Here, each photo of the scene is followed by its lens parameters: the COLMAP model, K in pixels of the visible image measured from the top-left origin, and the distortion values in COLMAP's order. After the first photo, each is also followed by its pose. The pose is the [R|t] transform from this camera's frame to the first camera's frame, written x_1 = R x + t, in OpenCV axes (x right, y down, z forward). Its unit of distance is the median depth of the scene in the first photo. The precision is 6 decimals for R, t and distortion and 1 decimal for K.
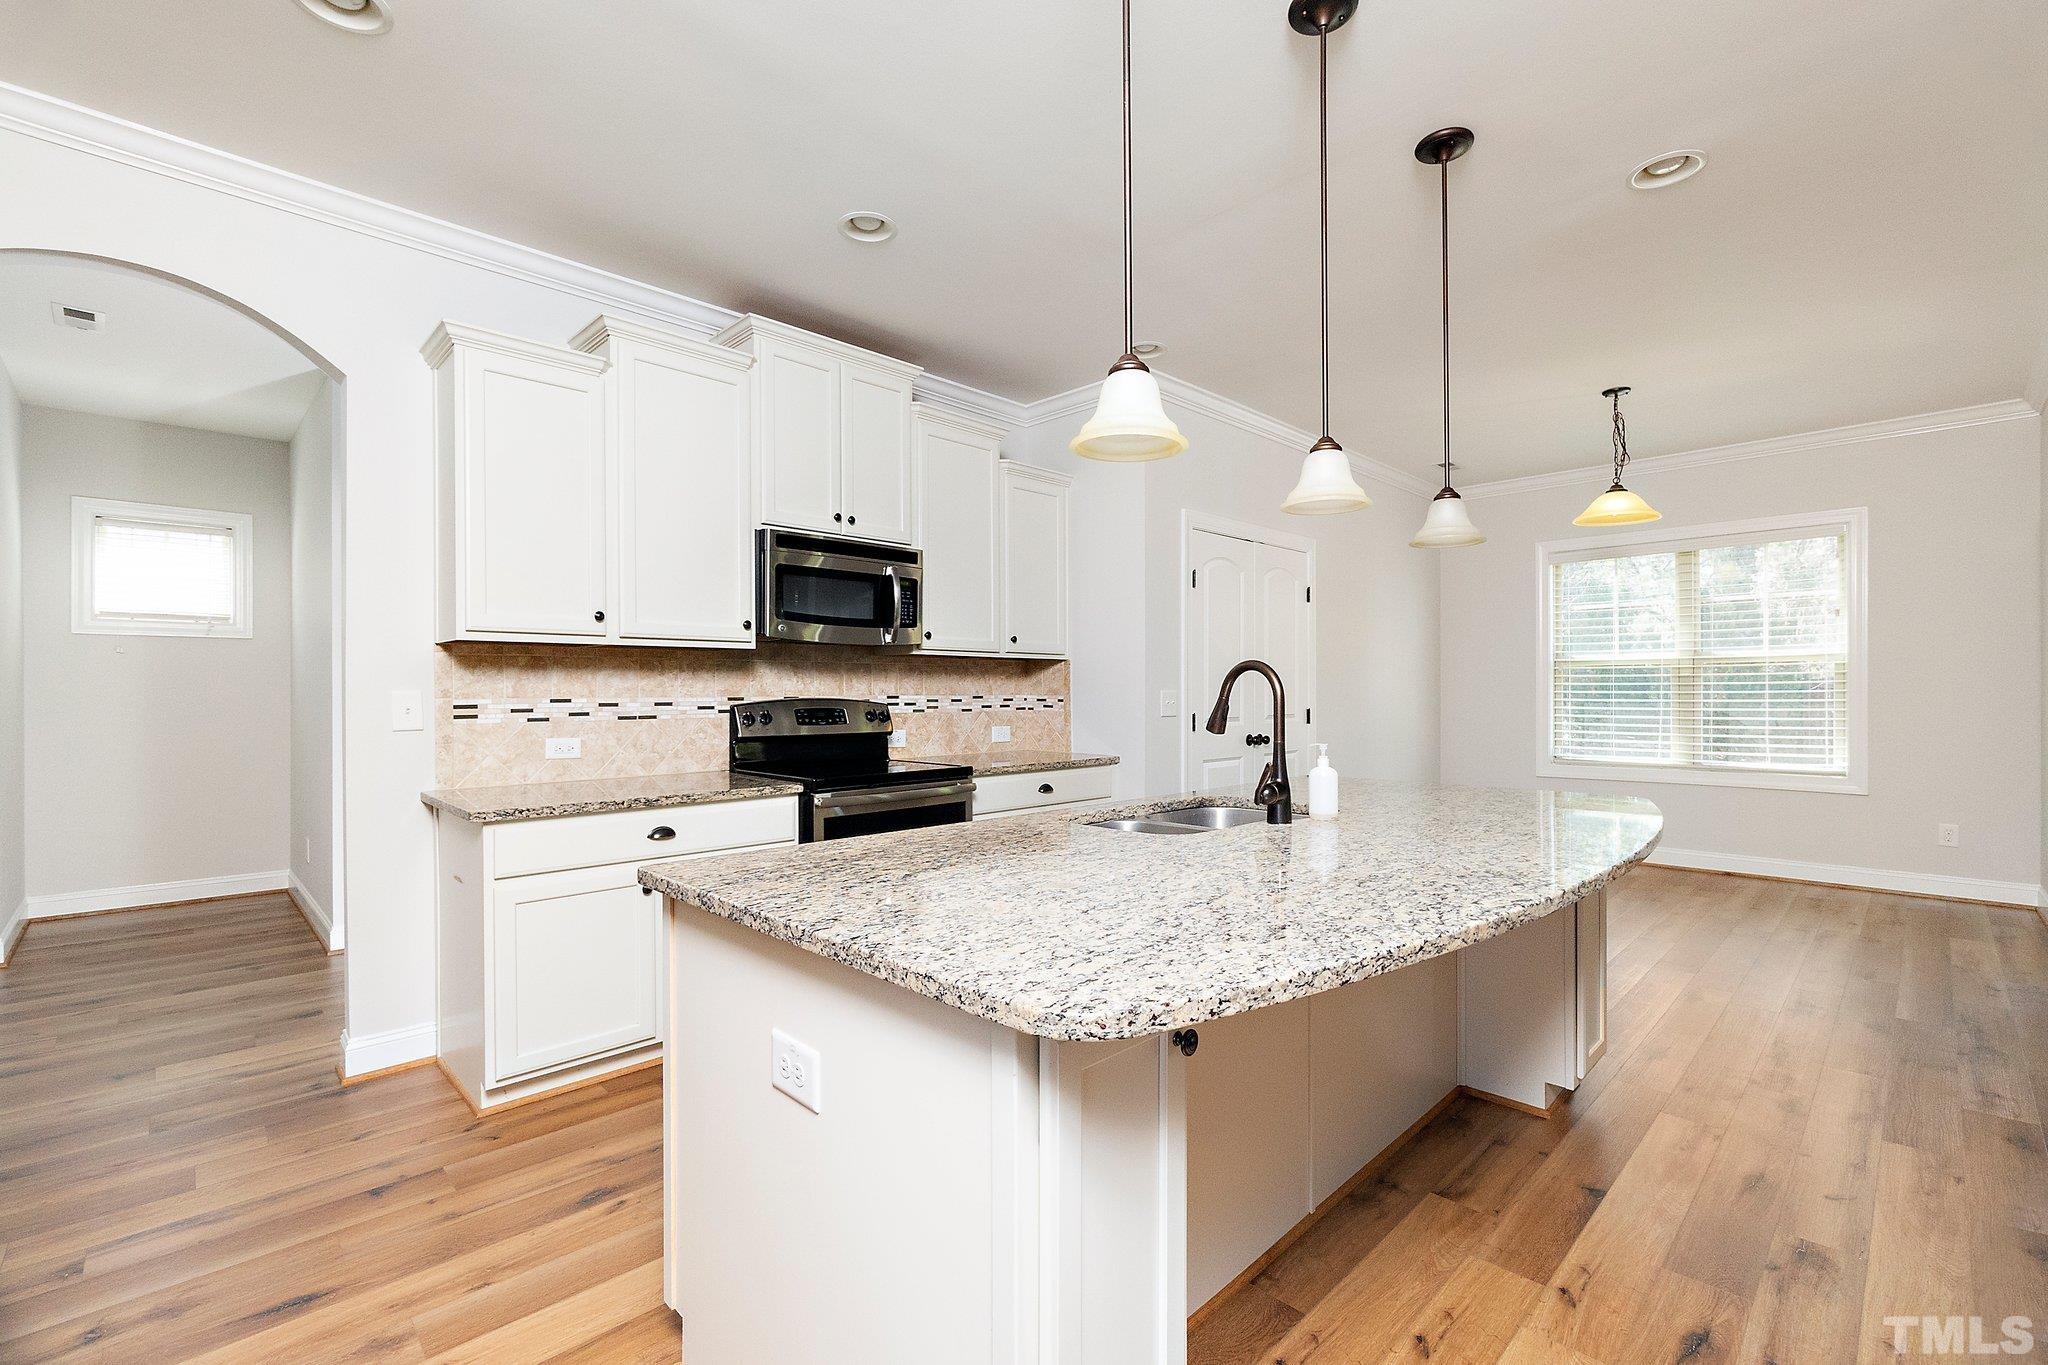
lens RADIAL K [[877.2, 0, 984.7], [0, 877.2, 684.4], [0, 0, 1]] dist [-0.001791, -0.000196]
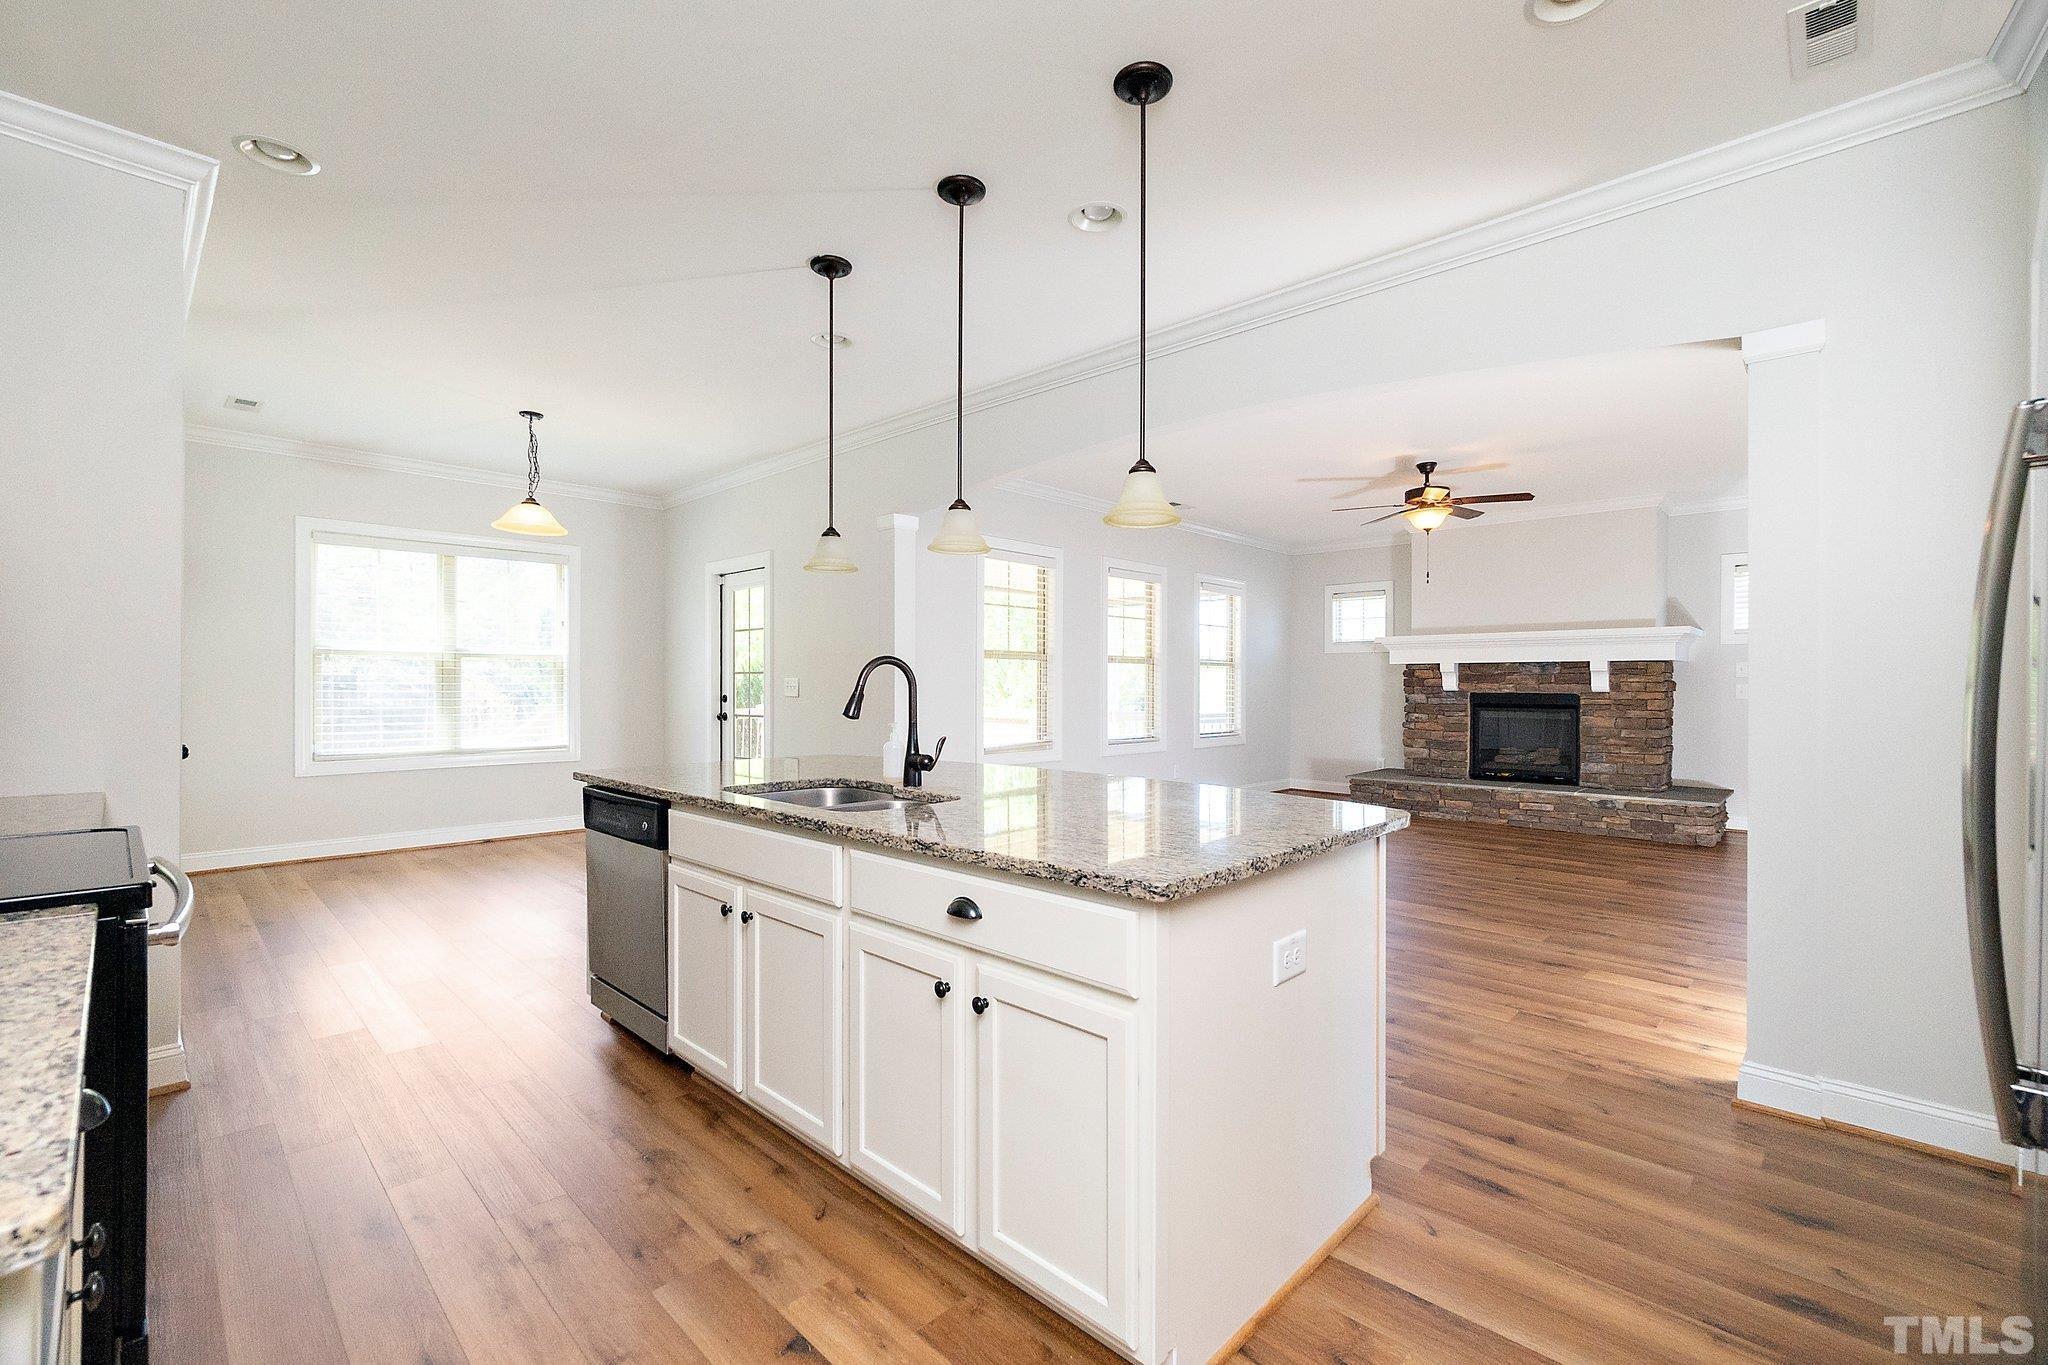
lens RADIAL K [[877.2, 0, 1043.1], [0, 877.2, 684.7], [0, 0, 1]] dist [-0.001791, -0.000196]
pose [[-0.050776, 0.001405, 0.998709, -0.429454], [-0.009810, 0.999950, -0.001906, 0.005875], [-0.998662, -0.009894, -0.050760, 0.401552]]
